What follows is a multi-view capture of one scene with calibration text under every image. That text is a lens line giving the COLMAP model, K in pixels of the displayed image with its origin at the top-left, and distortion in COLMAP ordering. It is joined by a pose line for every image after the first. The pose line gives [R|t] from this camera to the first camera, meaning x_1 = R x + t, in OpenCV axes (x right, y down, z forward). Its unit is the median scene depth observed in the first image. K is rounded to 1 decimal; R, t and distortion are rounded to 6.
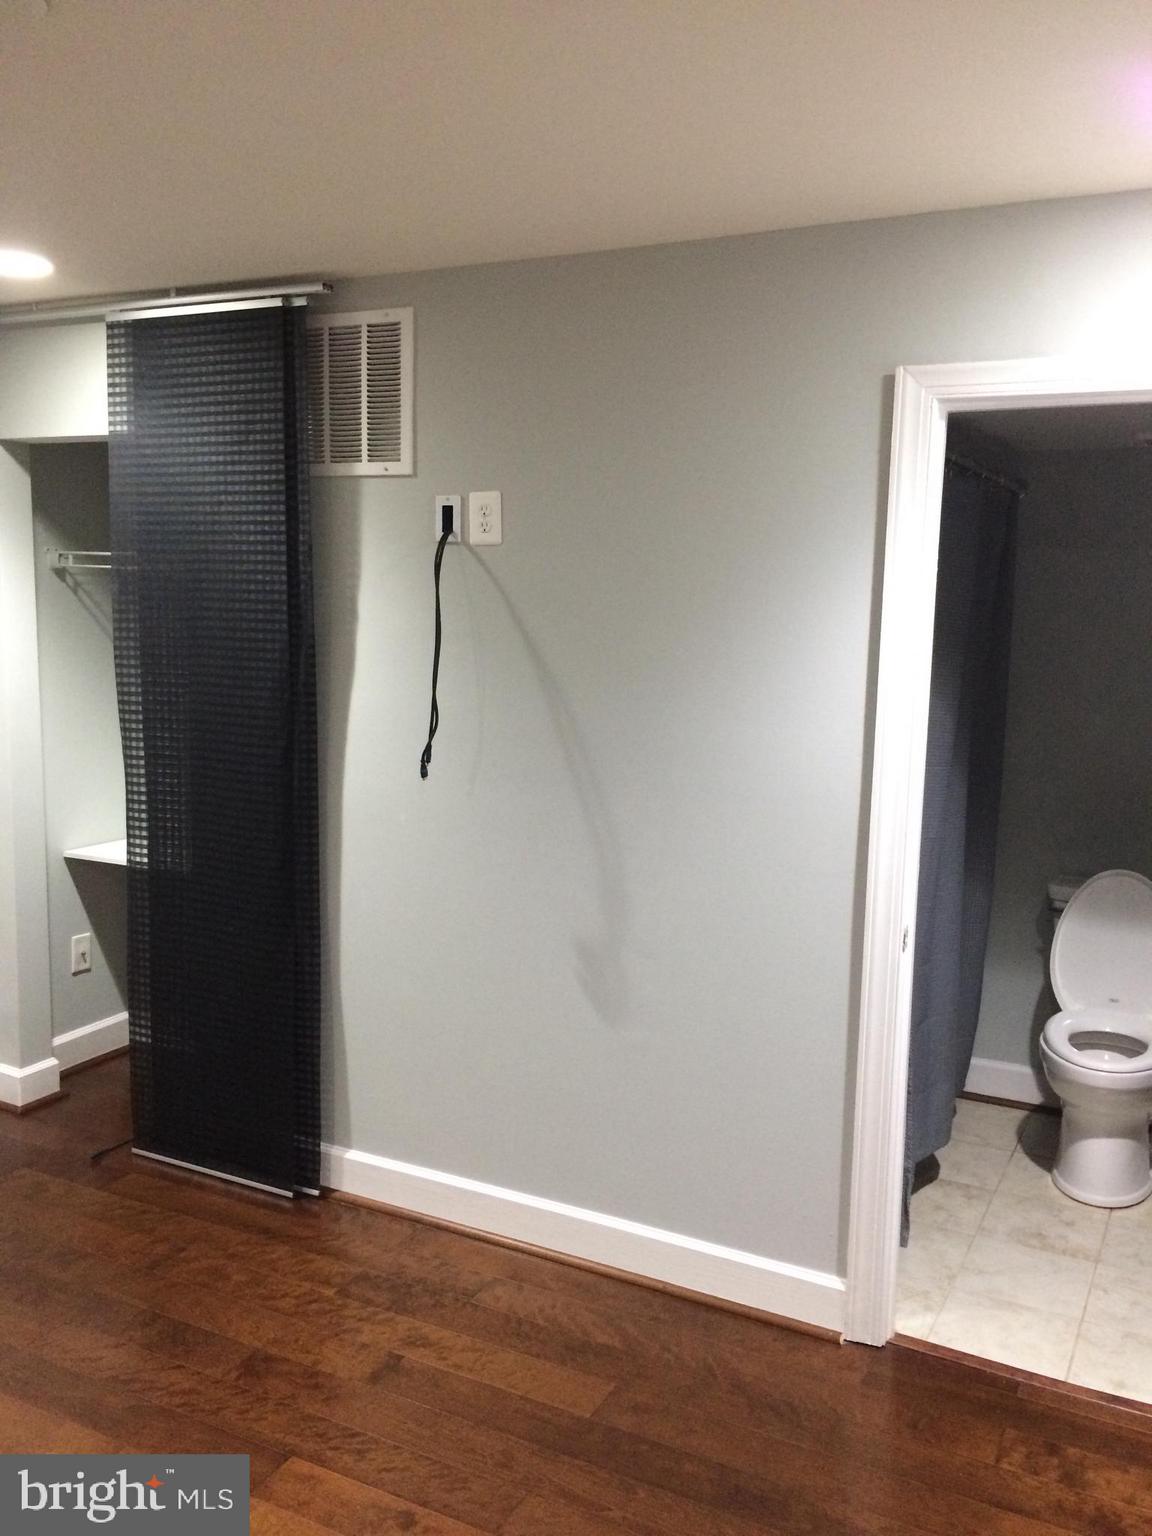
lens RADIAL K [[1325.9, 0, 578.6], [0, 1325.9, 760.1], [0, 0, 1]] dist [0.043971, -0.079611]
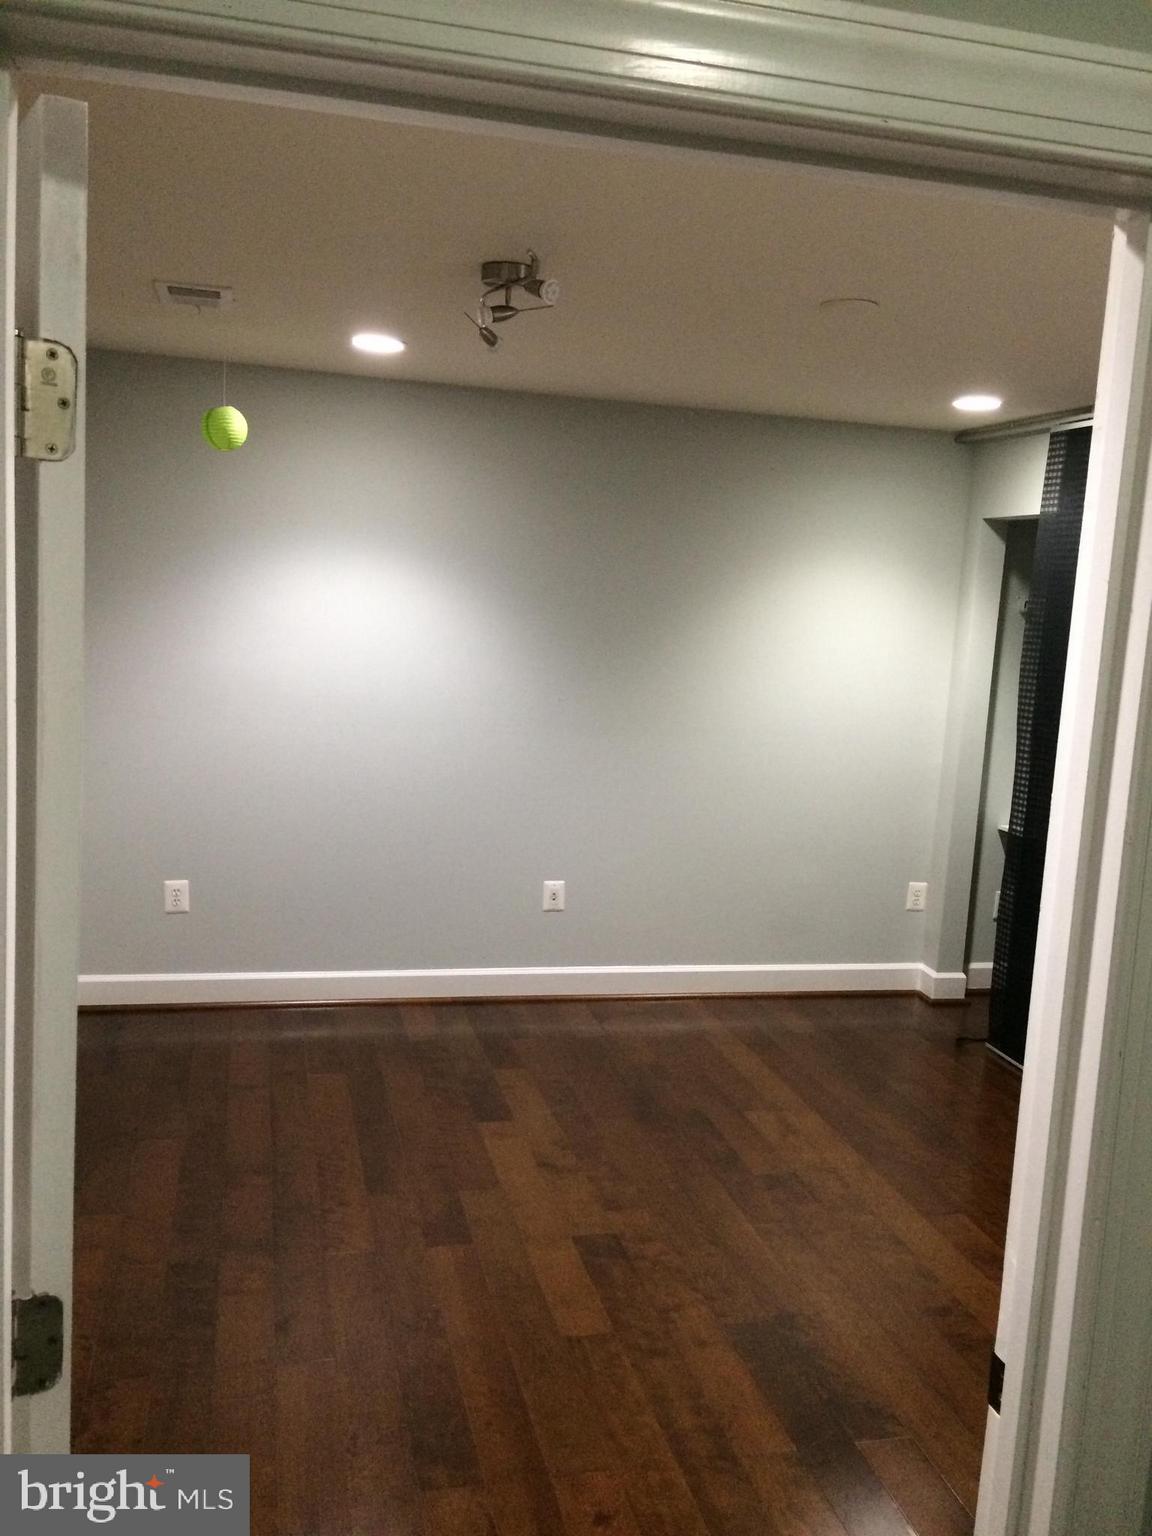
lens RADIAL K [[1325.9, 0, 577.0], [0, 1325.9, 767.6], [0, 0, 1]] dist [0.043971, -0.079611]
pose [[0.649432, 0.123831, -0.750269, 0.391653], [-0.150254, 0.988096, 0.033024, 0.037687], [0.745427, 0.091285, 0.660307, -0.228628]]
